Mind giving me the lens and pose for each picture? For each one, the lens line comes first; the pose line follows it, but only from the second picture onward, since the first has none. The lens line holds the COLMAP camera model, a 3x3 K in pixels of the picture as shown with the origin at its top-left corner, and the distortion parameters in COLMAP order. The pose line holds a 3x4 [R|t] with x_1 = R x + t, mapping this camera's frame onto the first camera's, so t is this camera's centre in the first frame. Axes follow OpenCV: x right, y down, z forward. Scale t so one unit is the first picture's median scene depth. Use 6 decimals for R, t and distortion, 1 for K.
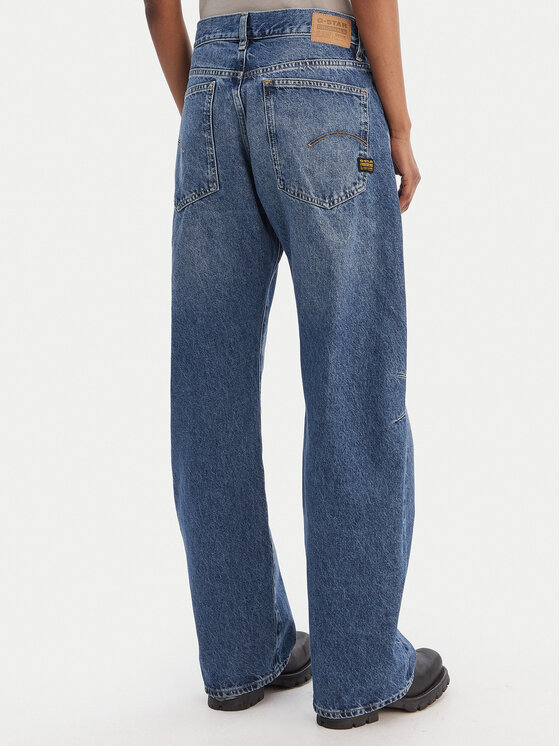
lens RADIAL K [[1052.6, 0, 276.8], [0, 1052.6, 371.4], [0, 0, 1]] dist [-0.013668, 0.000000]
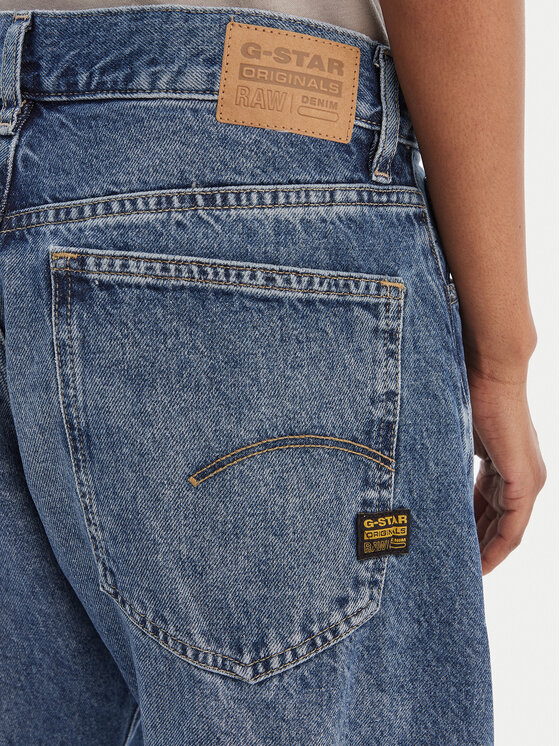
lens RADIAL K [[1052.6, 0, 284.1], [0, 1052.6, 374.8], [0, 0, 1]] dist [-0.013668, 0.000000]
pose [[0.996237, 0.047796, -0.072298, 0.076243], [-0.041893, 0.995828, 0.081060, -0.267661], [0.075871, -0.077726, 0.994084, 0.700616]]
